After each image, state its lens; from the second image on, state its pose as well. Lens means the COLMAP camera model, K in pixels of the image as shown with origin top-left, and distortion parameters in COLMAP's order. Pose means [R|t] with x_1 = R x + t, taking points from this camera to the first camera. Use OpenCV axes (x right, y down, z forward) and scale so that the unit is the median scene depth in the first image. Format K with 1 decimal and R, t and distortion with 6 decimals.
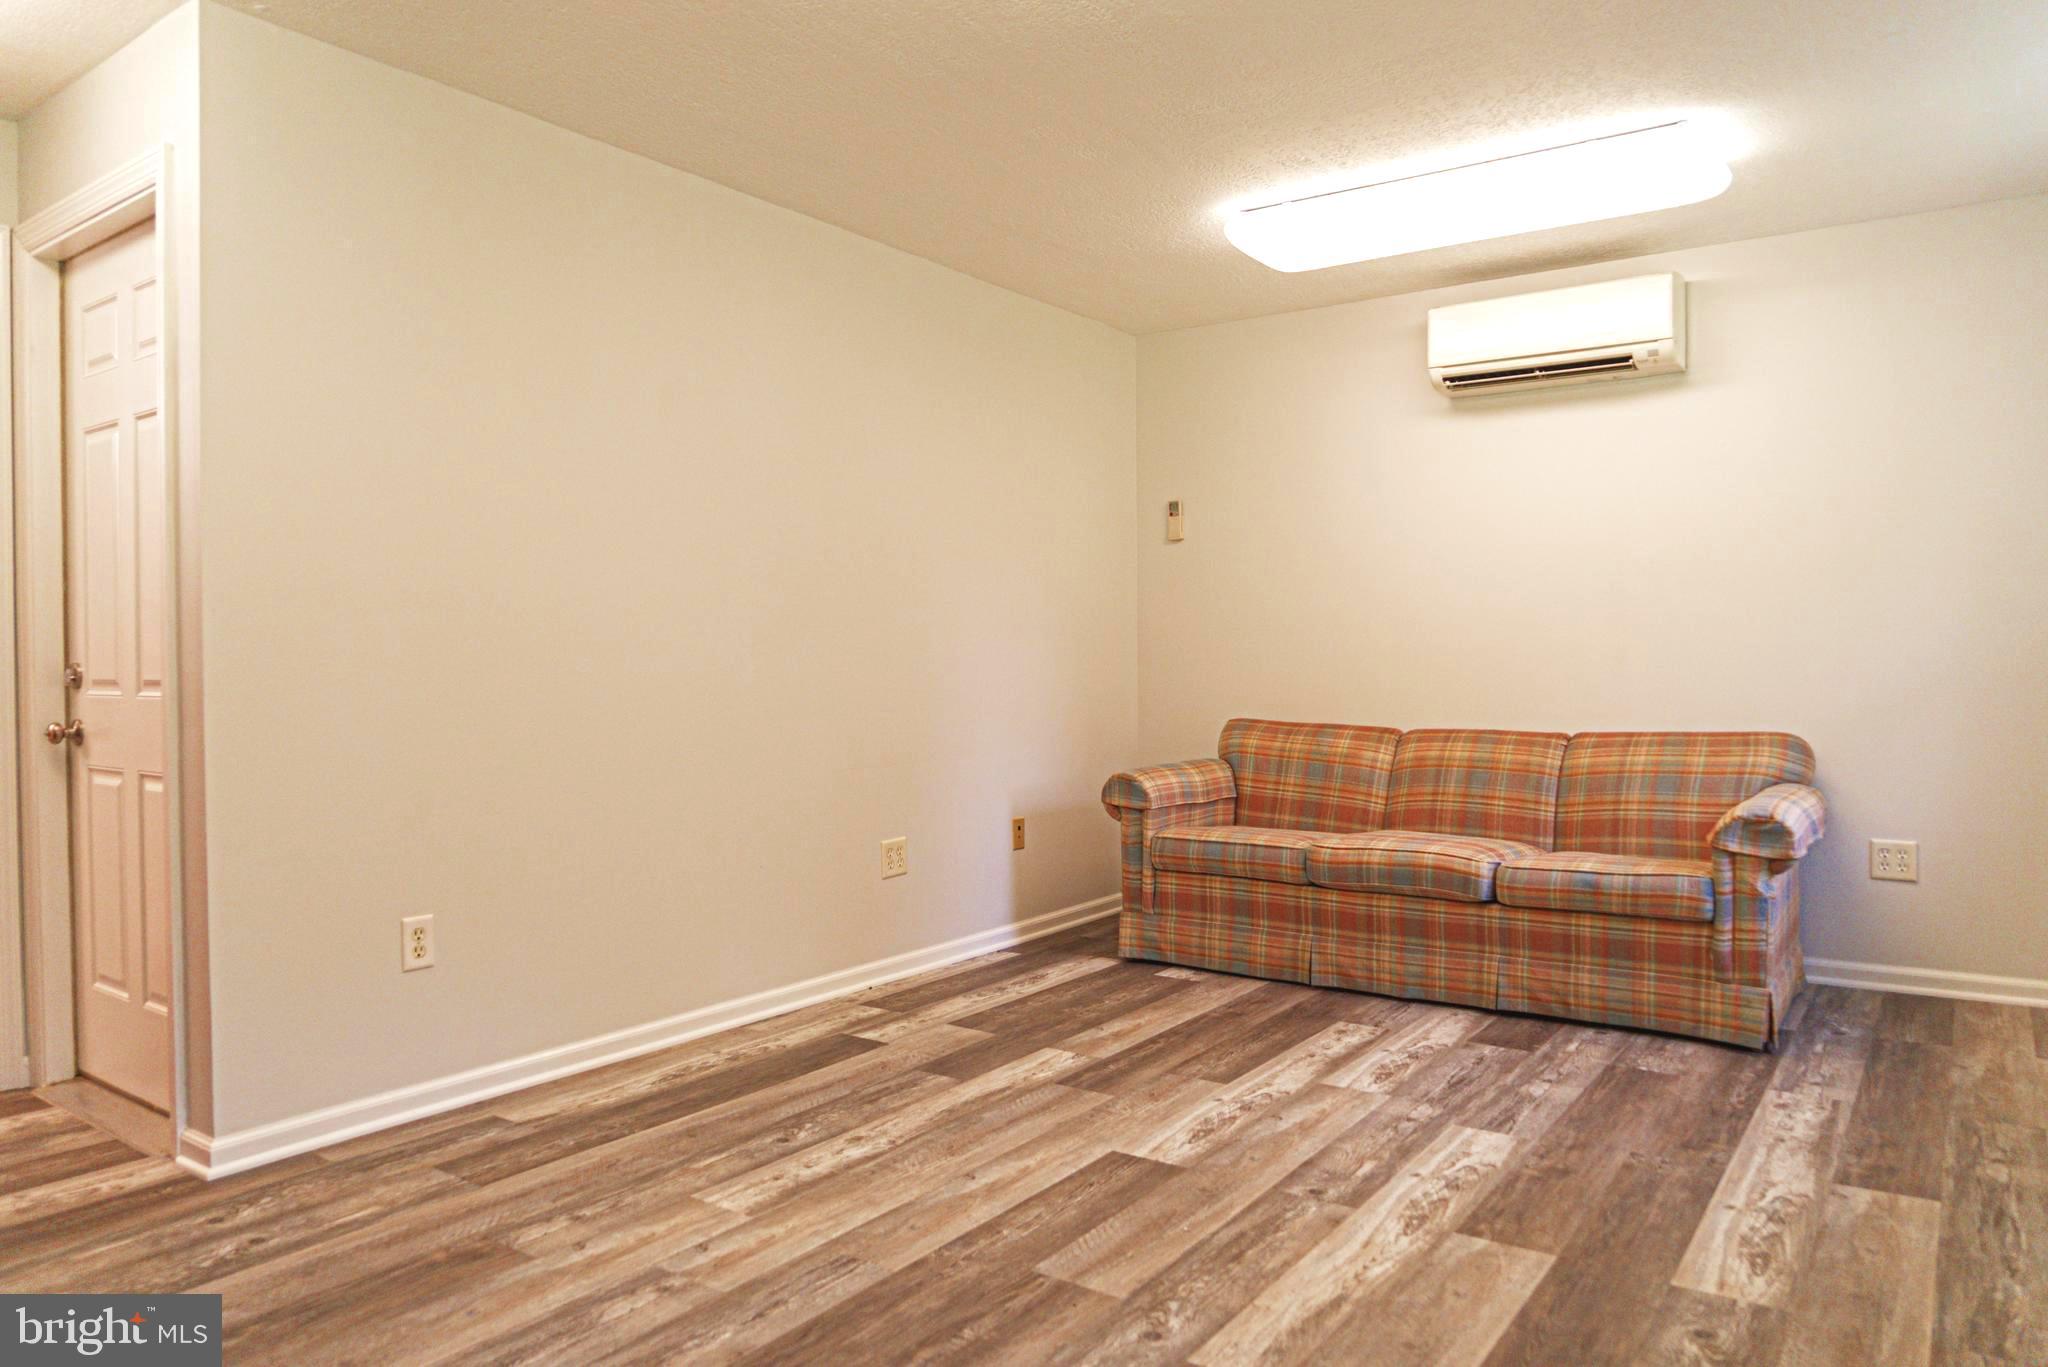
lens RADIAL K [[1352.8, 0, 1023.0], [0, 1352.8, 682.1], [0, 0, 1]] dist [-0.037661, 0.008117]
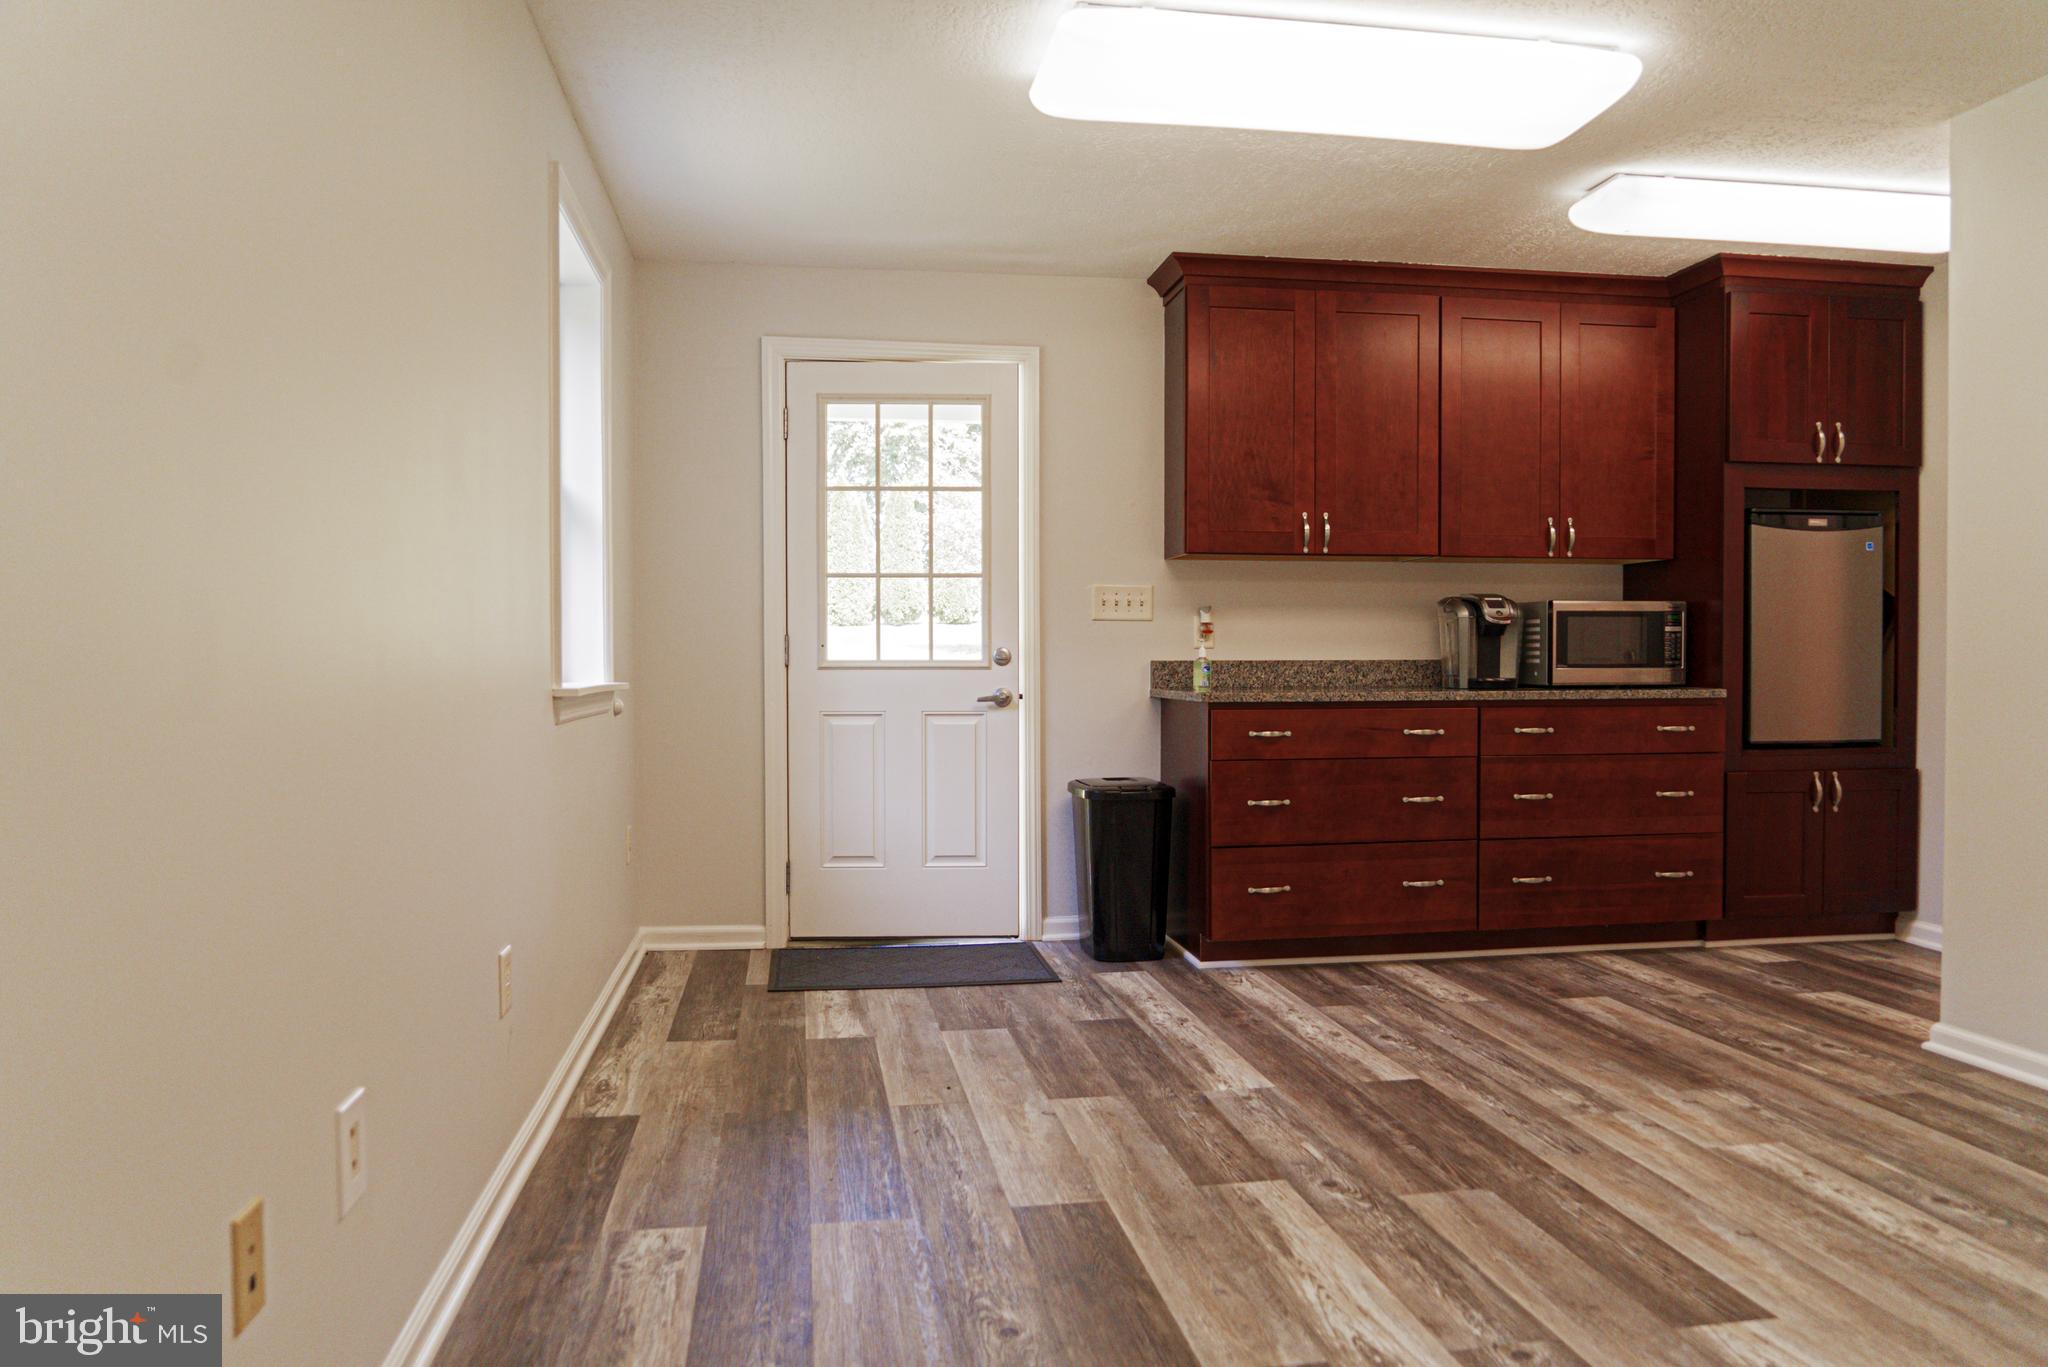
lens RADIAL K [[1352.8, 0, 1021.3], [0, 1352.8, 680.9], [0, 0, 1]] dist [-0.037661, 0.008117]
pose [[-0.708178, 0.018042, -0.705803, 0.987700], [-0.004558, 0.999536, 0.030123, -0.016414], [0.706019, 0.024550, -0.707767, 1.400609]]
